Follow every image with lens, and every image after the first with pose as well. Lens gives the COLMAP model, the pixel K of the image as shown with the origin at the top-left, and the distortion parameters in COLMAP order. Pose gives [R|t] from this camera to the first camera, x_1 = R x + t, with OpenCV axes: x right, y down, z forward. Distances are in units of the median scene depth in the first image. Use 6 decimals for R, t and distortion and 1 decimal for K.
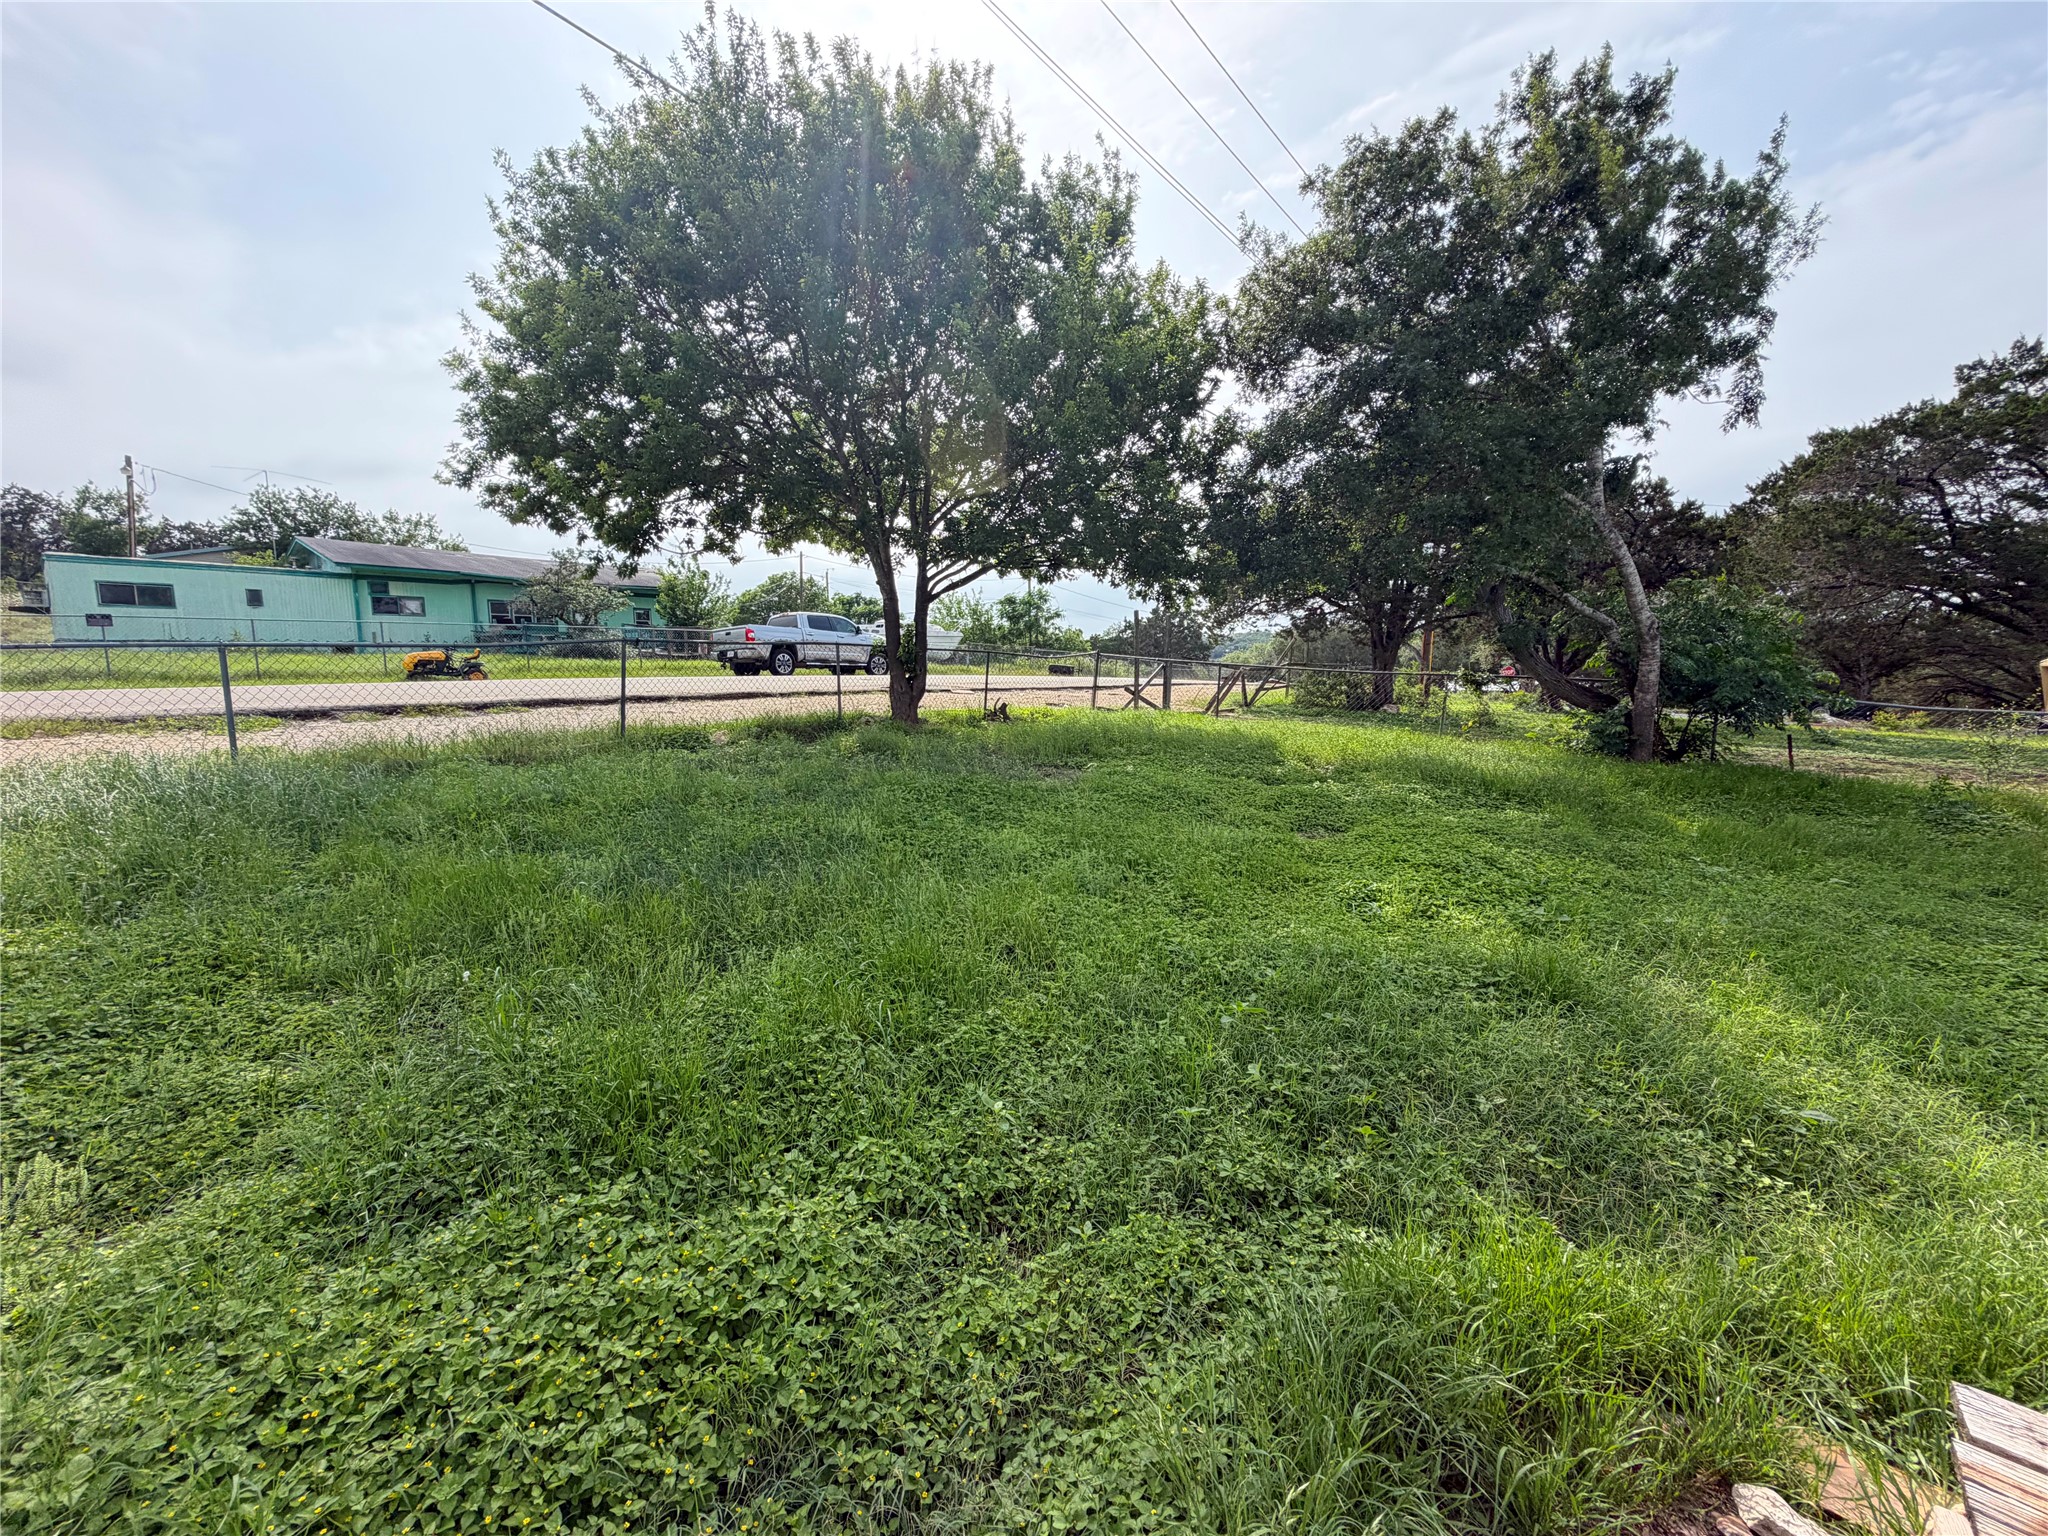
lens RADIAL K [[793.6, 0, 1033.4], [0, 793.6, 774.7], [0, 0, 1]] dist [-0.000049, -0.000007]
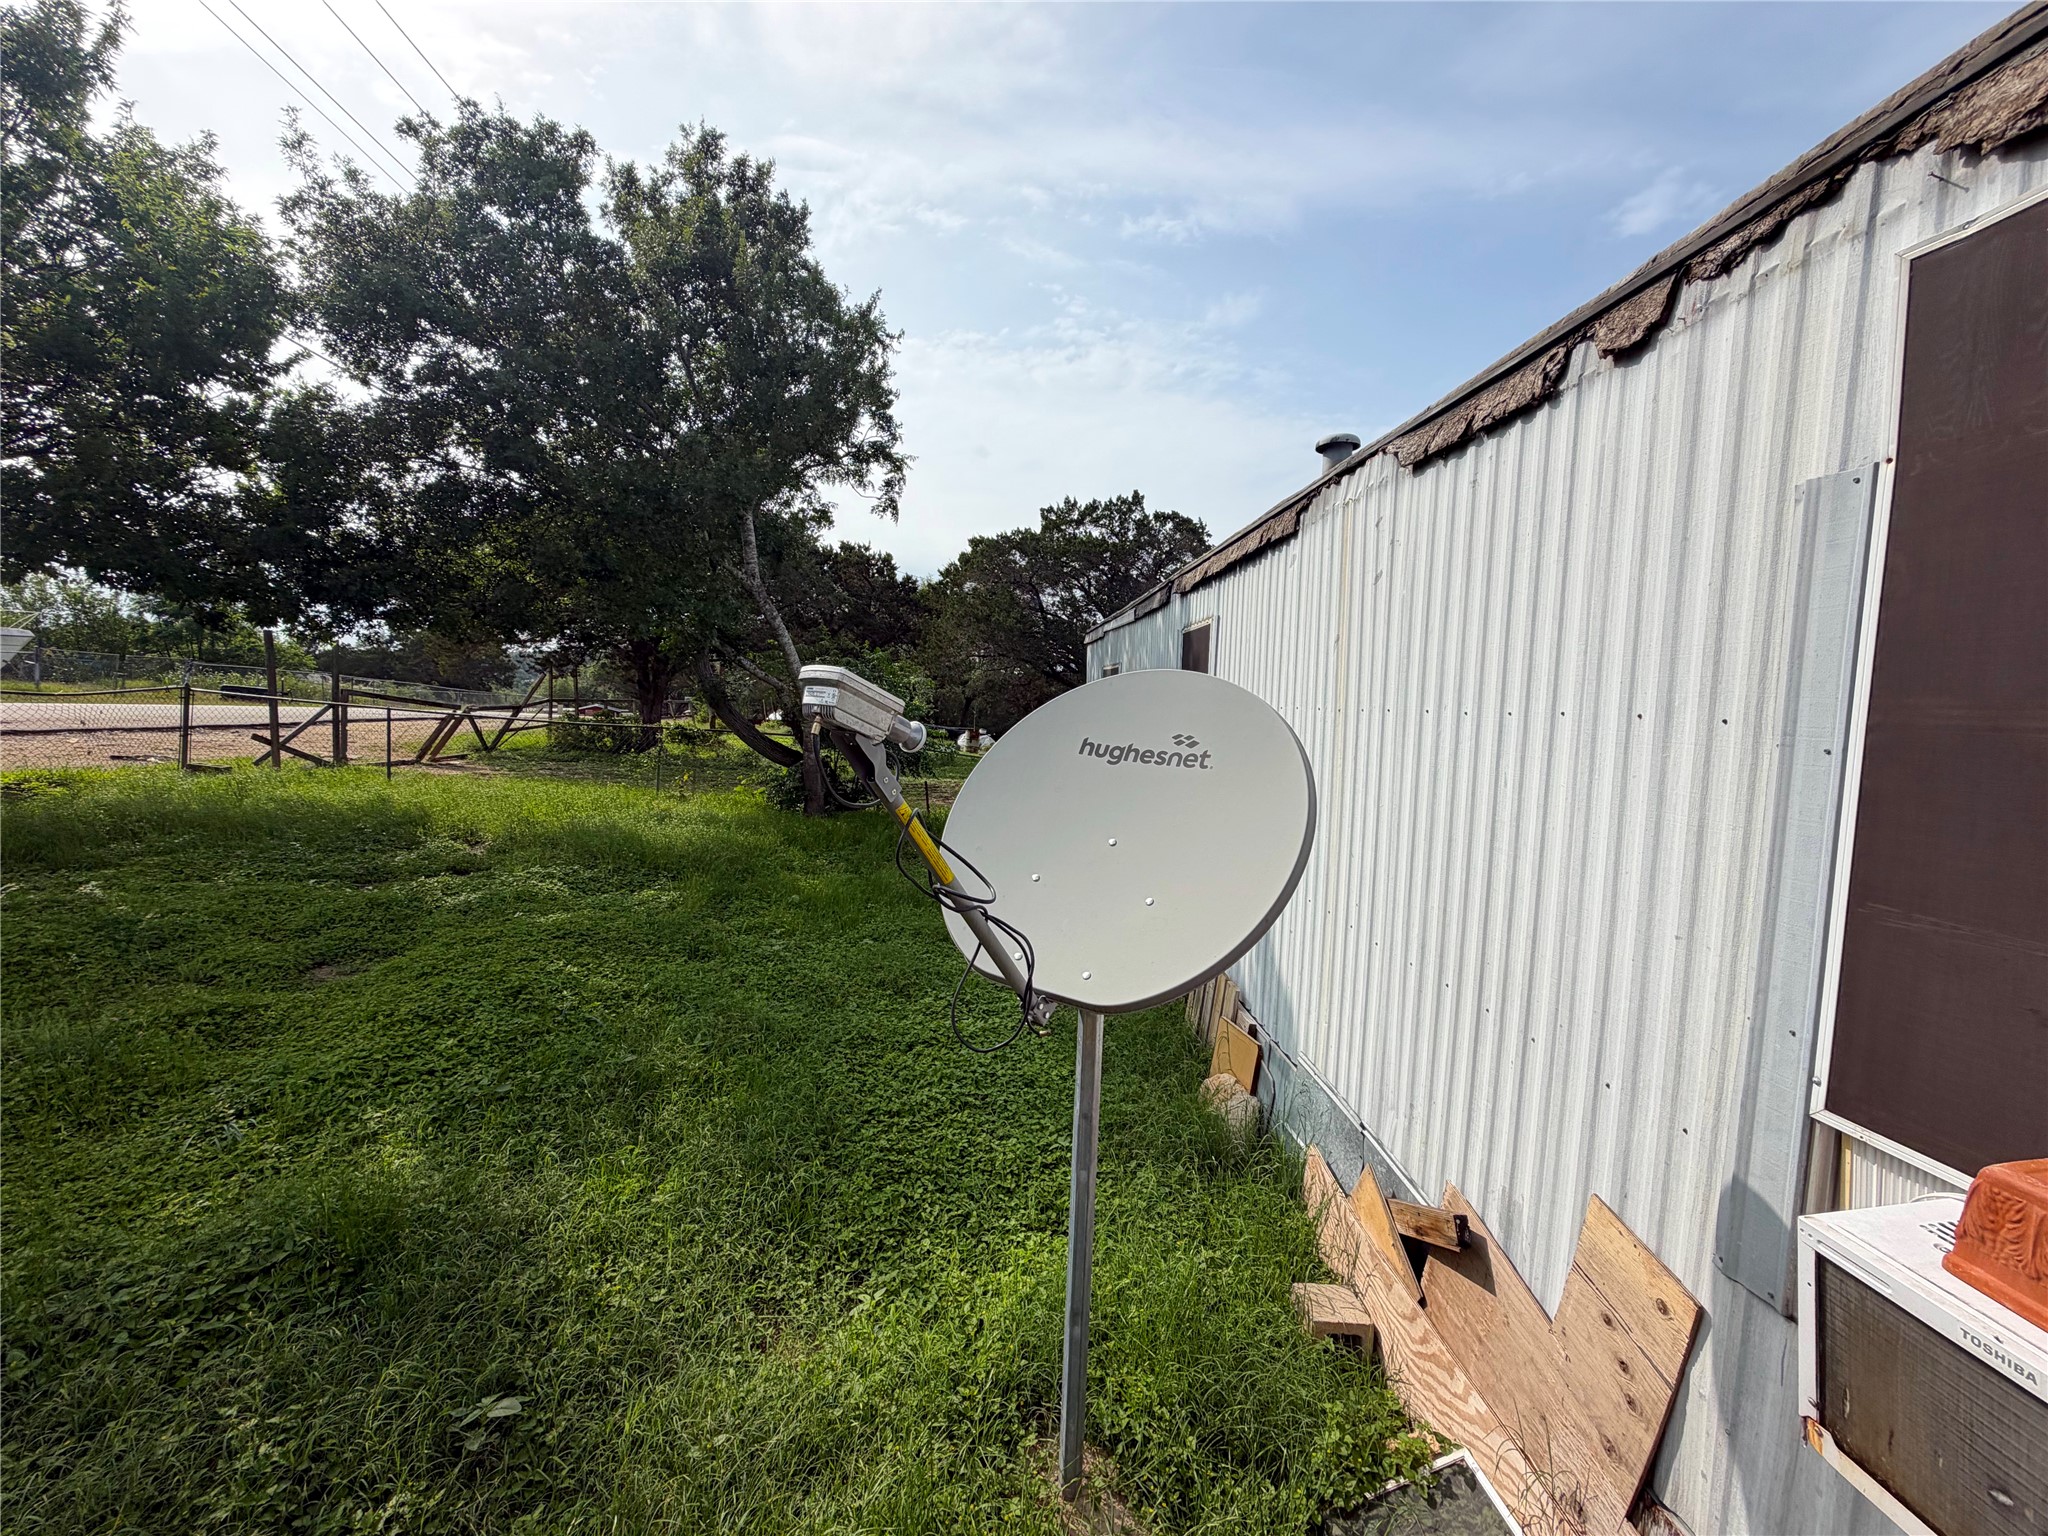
lens RADIAL K [[793.6, 0, 1029.4], [0, 793.6, 775.8], [0, 0, 1]] dist [-0.000049, -0.000007]
pose [[0.728425, -0.043191, 0.683762, 0.217883], [0.062291, 0.998052, -0.003316, -0.043981], [-0.682287, 0.045008, 0.729697, 0.003756]]
